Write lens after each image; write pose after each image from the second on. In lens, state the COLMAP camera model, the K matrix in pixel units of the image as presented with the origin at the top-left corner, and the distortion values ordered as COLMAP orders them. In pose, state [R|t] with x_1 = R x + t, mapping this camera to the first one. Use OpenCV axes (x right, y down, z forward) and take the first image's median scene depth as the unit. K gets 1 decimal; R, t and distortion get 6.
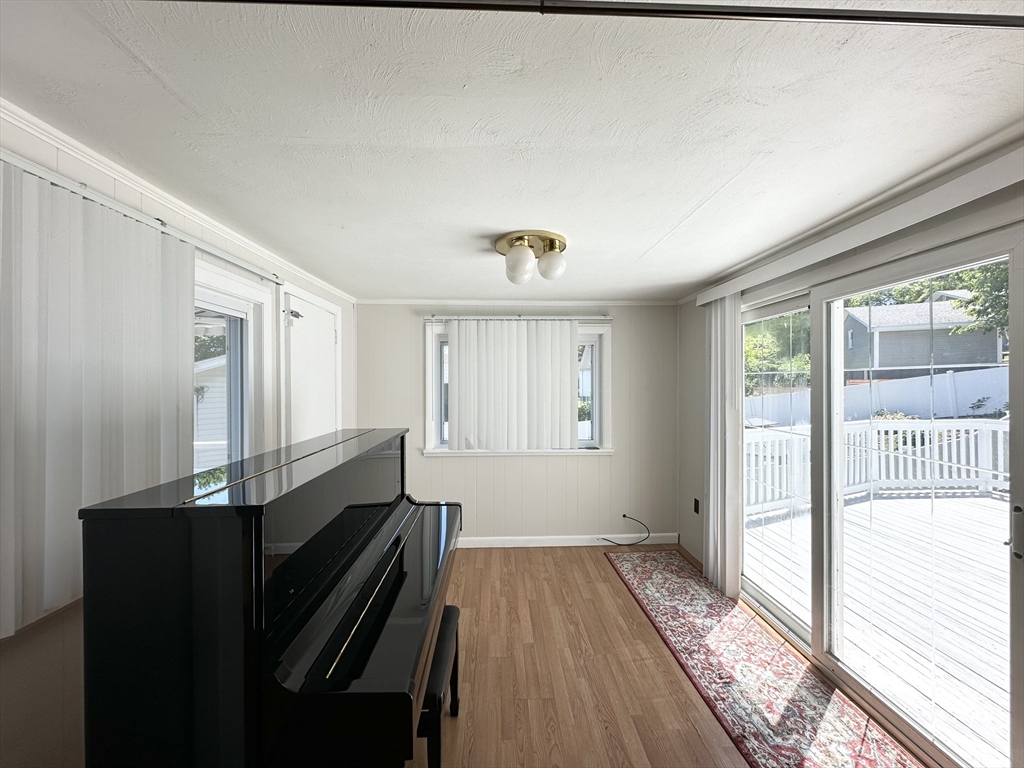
lens RADIAL K [[409.4, 0, 512.1], [0, 409.4, 382.5], [0, 0, 1]] dist [-0.003366, 0.000633]
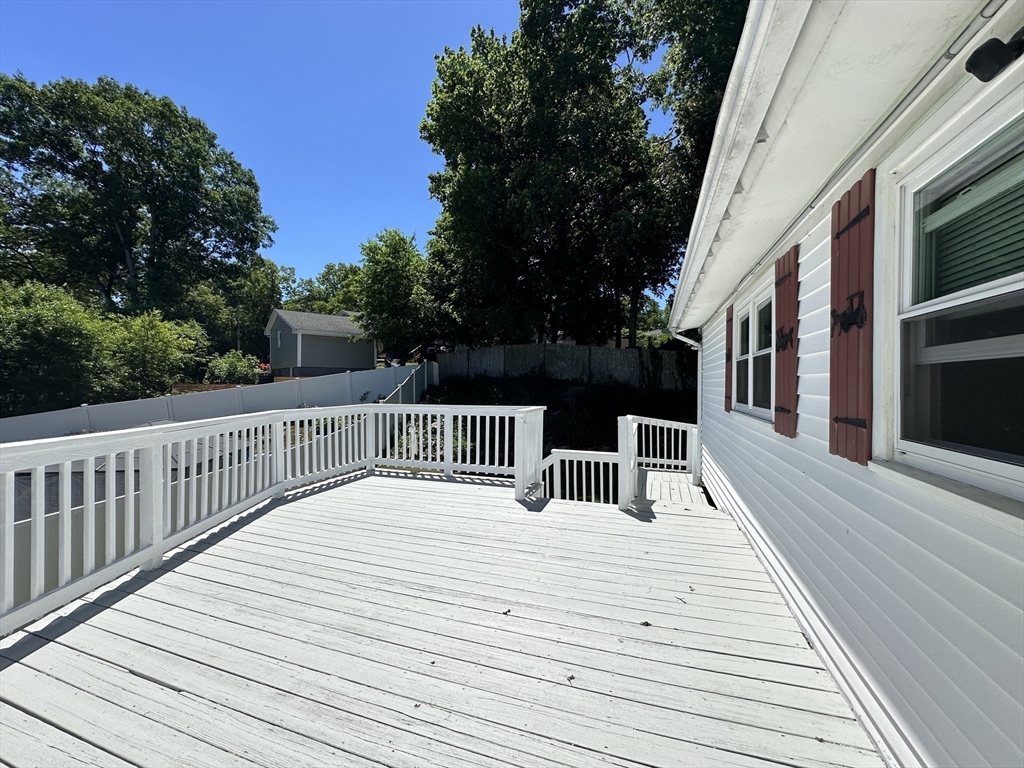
lens RADIAL K [[409.4, 0, 508.0], [0, 409.4, 386.4], [0, 0, 1]] dist [-0.003366, 0.000633]
pose [[0.369797, 0.001514, 0.929111, 0.271167], [-0.007362, 0.999972, 0.001300, 0.038172], [-0.929084, -0.007321, 0.369798, 0.248244]]
